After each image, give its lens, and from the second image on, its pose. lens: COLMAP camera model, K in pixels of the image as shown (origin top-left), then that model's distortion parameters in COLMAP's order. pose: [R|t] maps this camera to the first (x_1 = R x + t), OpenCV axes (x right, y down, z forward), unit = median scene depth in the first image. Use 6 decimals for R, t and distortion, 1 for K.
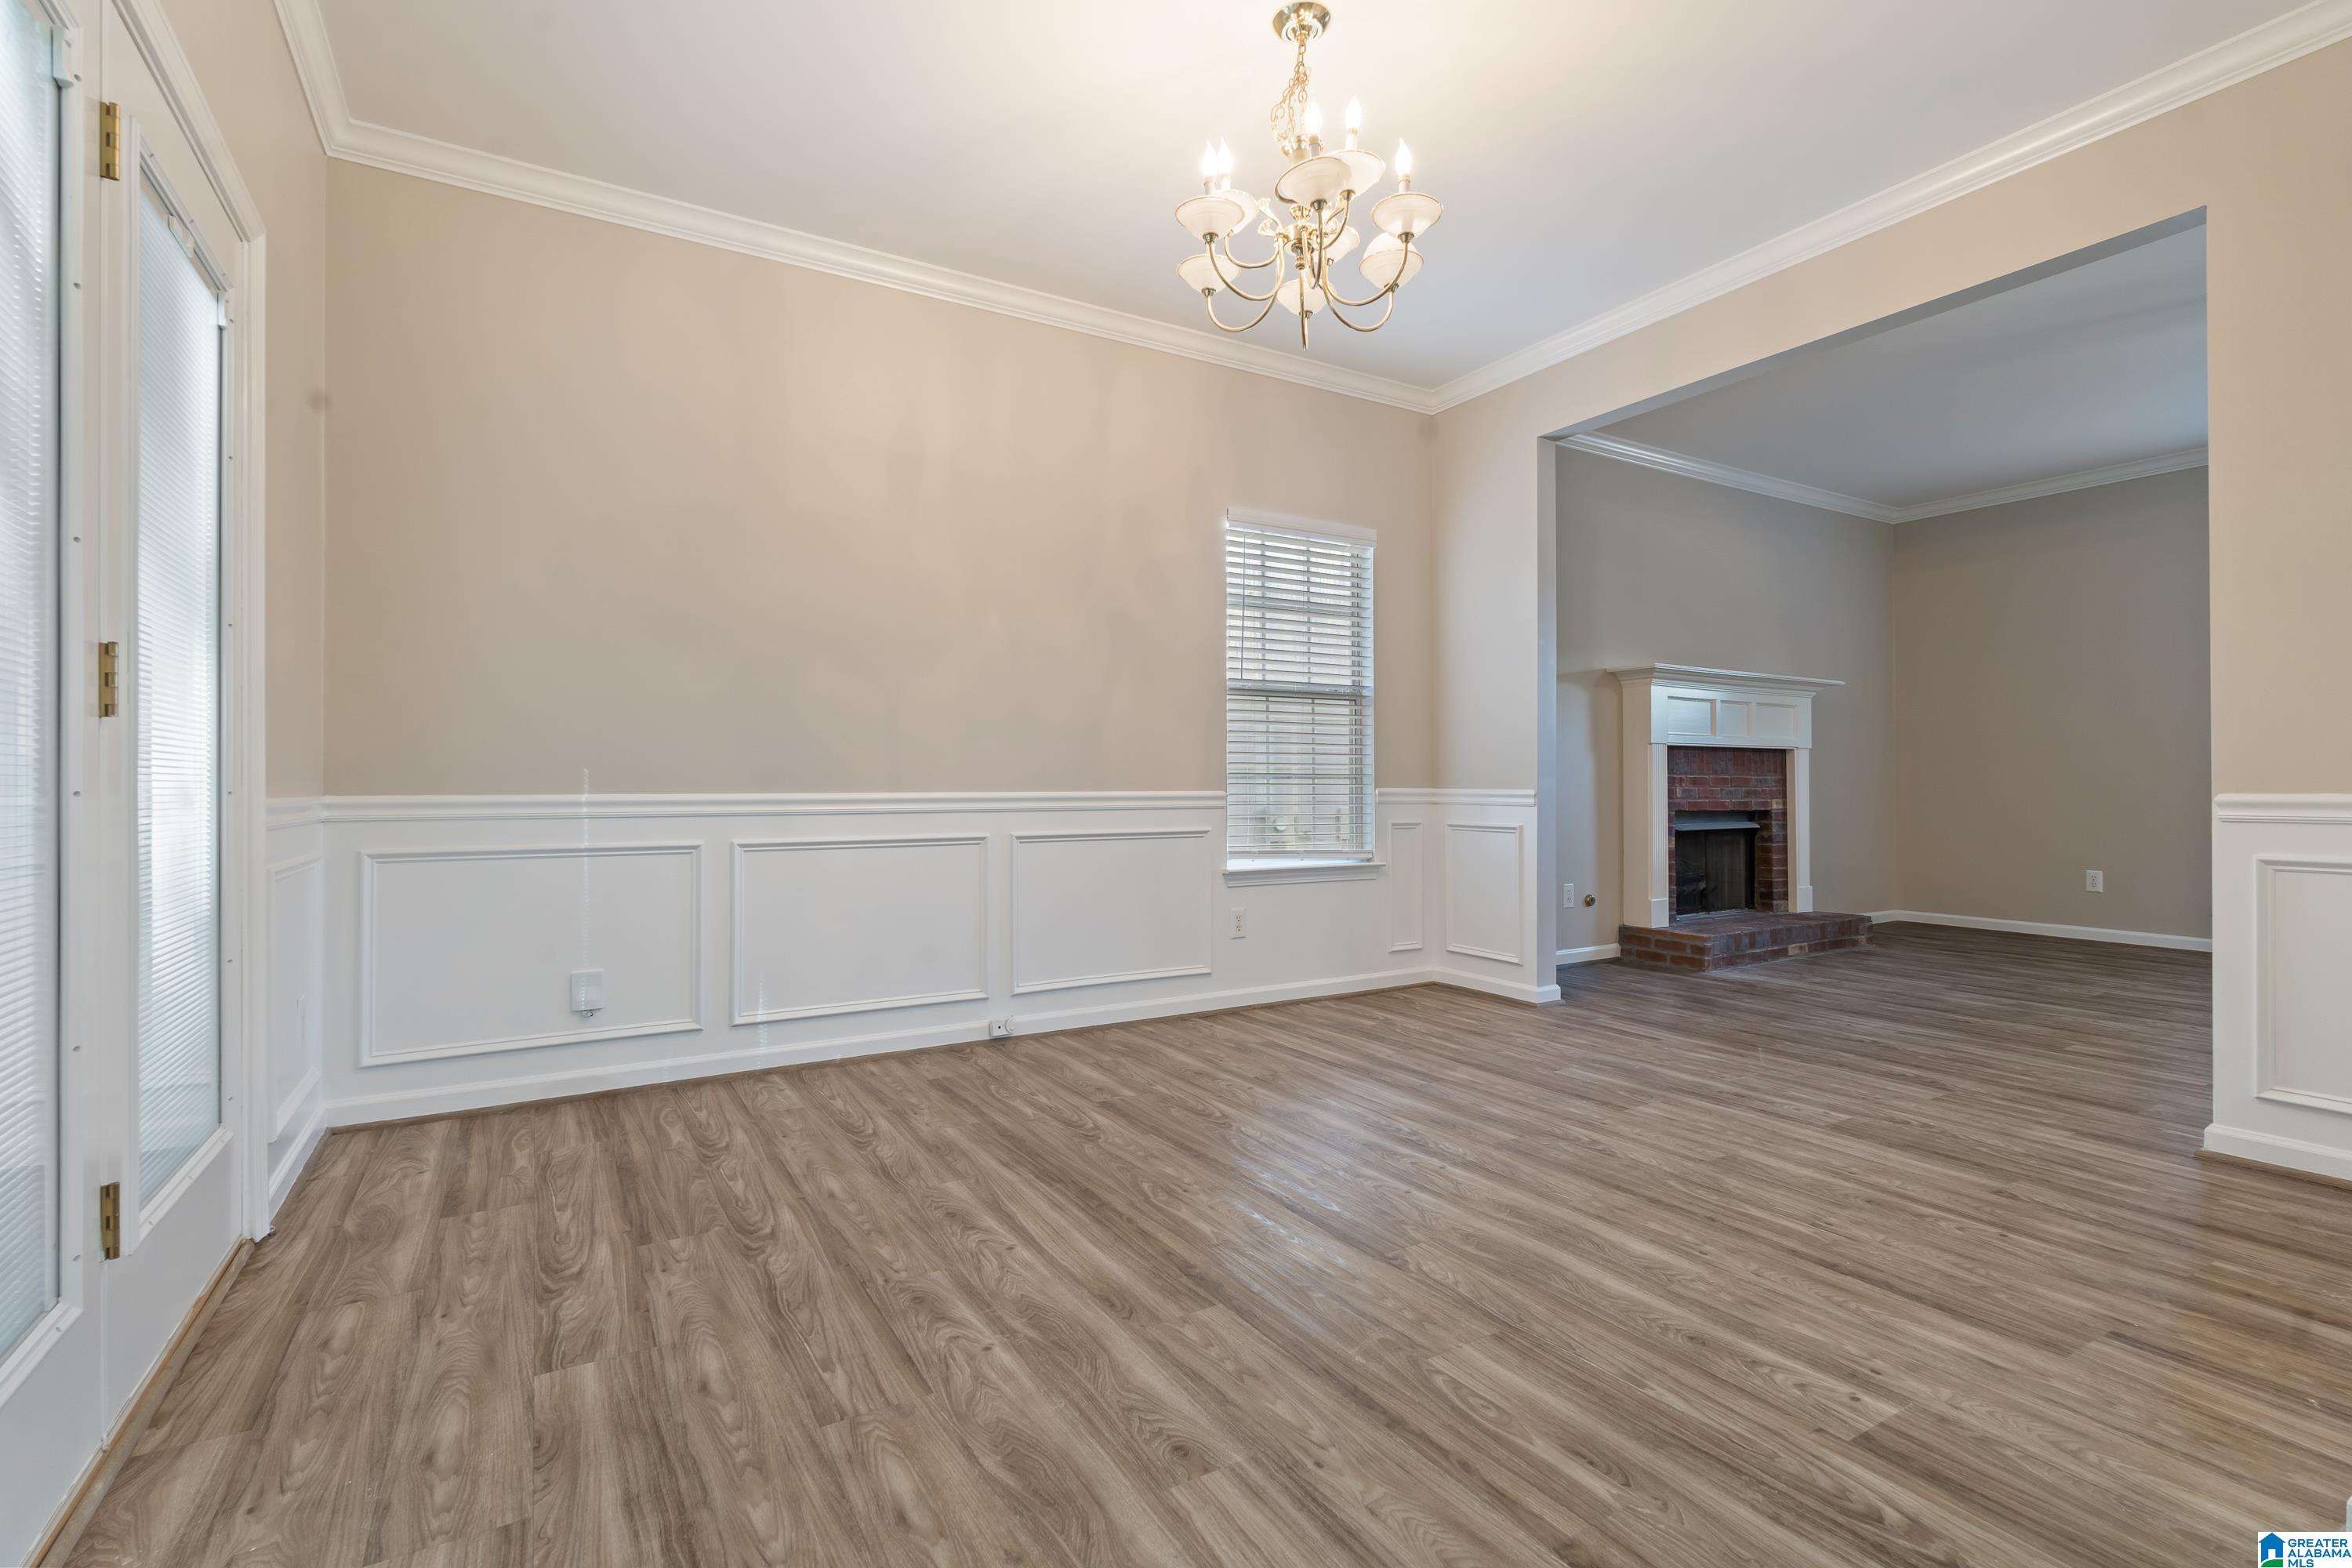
lens RADIAL K [[1069.3, 0, 1176.0], [0, 1069.3, 784.0], [0, 0, 1]] dist [-0.003259, -0.000413]
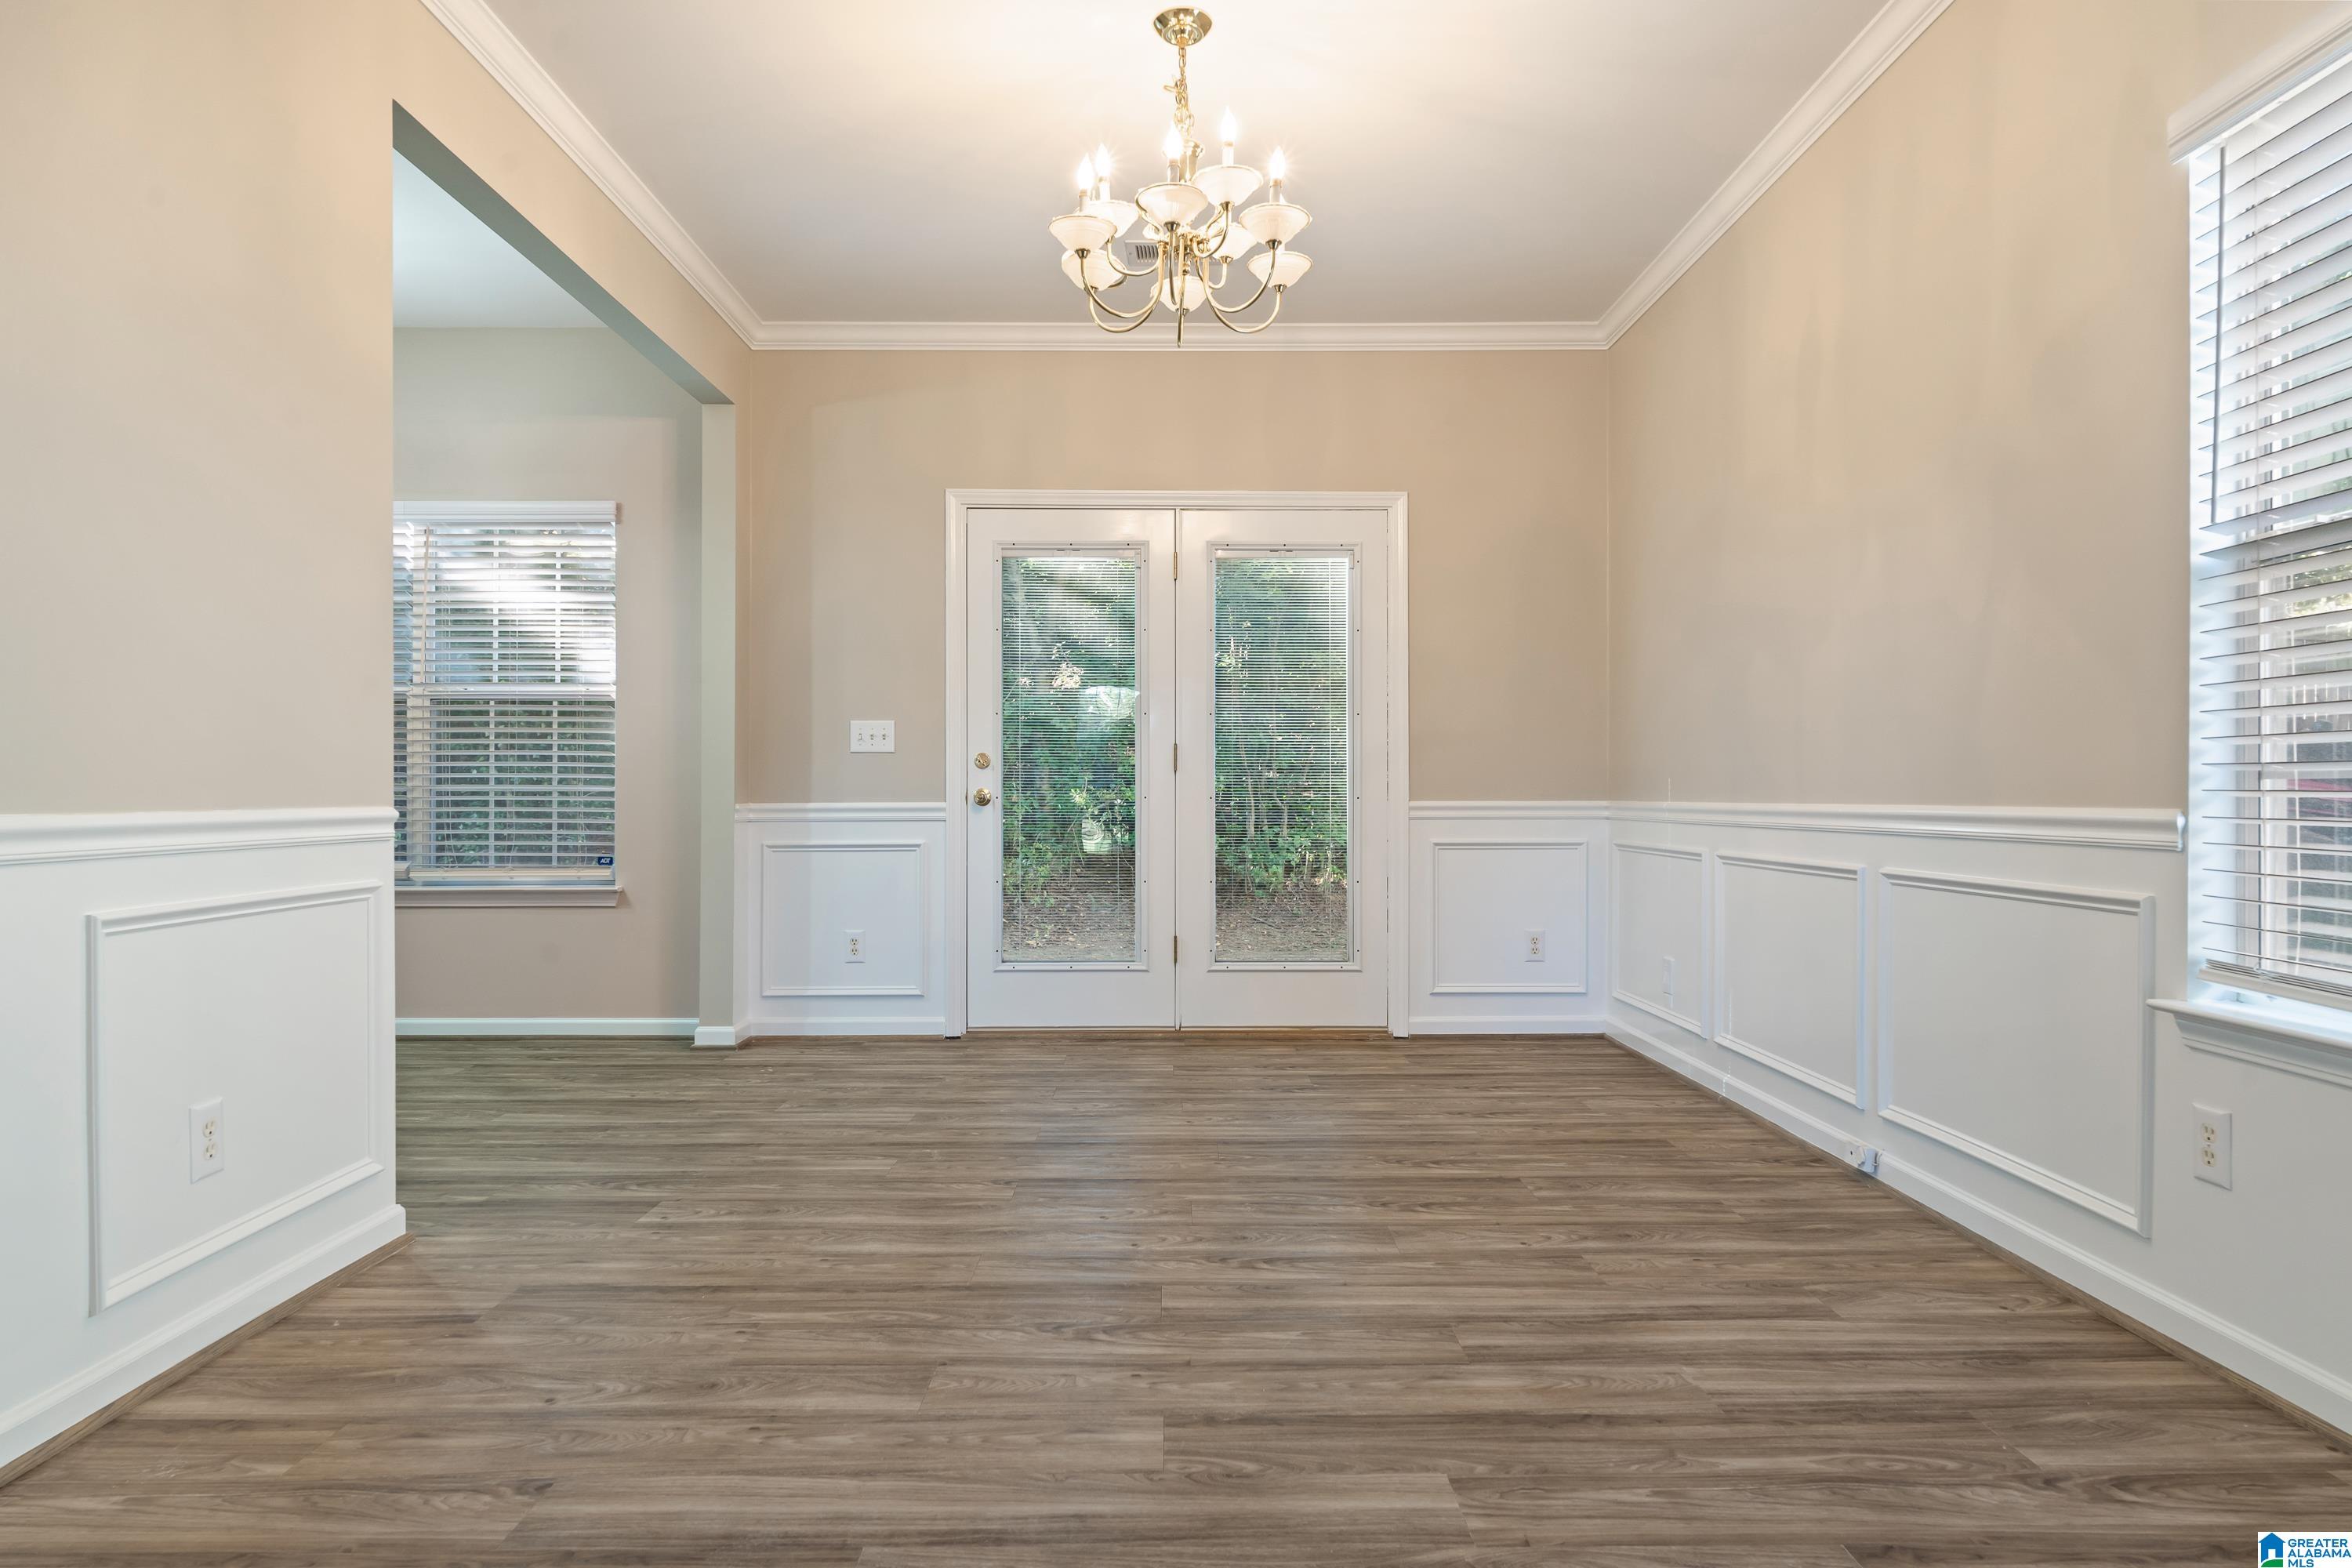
lens RADIAL K [[1363.1, 0, 1176.0], [0, 1363.1, 784.0], [0, 0, 1]] dist [0.003345, 0.001578]
pose [[-0.513714, -0.004911, -0.857947, 1.253484], [0.004329, 0.999956, -0.008316, 0.001240], [0.857950, -0.007986, -0.513670, 1.708077]]
